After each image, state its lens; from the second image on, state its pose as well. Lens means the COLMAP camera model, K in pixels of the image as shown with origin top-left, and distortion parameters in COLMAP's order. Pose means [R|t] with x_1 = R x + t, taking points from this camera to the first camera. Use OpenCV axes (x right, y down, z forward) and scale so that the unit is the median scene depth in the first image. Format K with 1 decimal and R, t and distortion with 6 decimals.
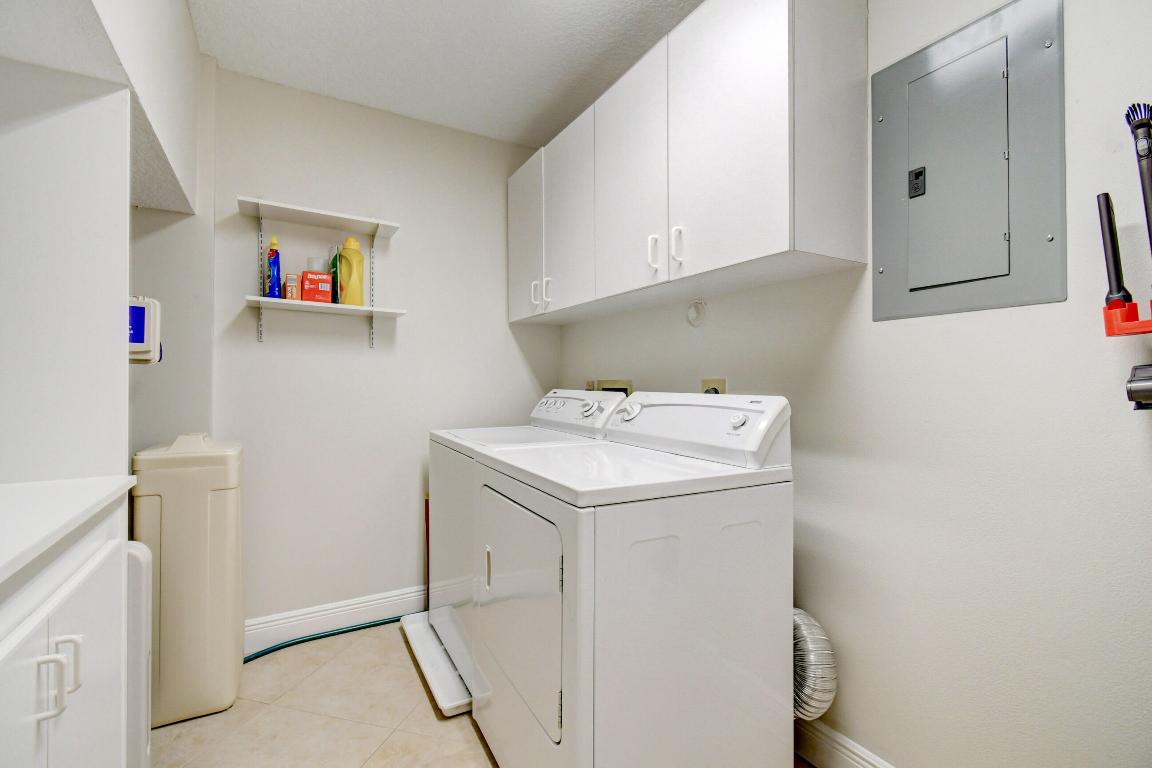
lens RADIAL K [[506.9, 0, 574.4], [0, 506.9, 381.8], [0, 0, 1]] dist [0.006672, -0.002933]
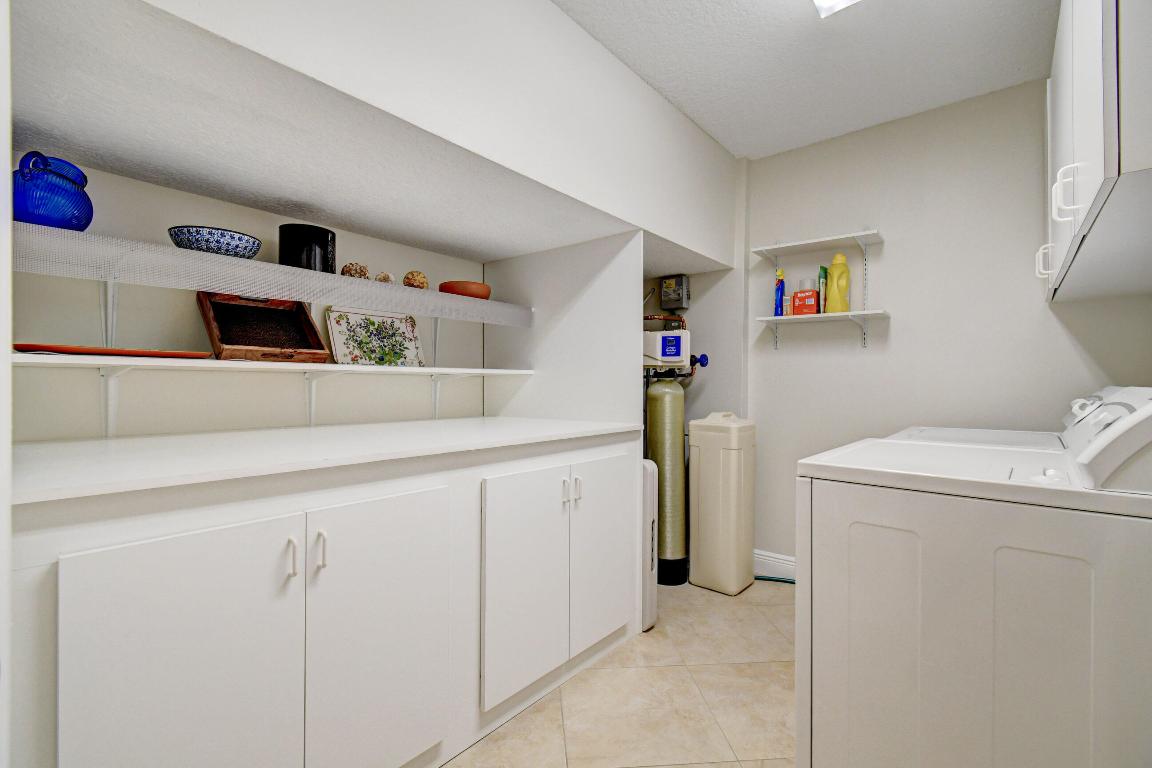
lens RADIAL K [[506.9, 0, 571.3], [0, 506.9, 381.7], [0, 0, 1]] dist [0.006672, -0.002933]
pose [[0.345999, -0.002912, -0.938230, 0.467701], [-0.001553, 0.999992, -0.003677, 0.013505], [0.938234, 0.002729, 0.345992, 0.028498]]
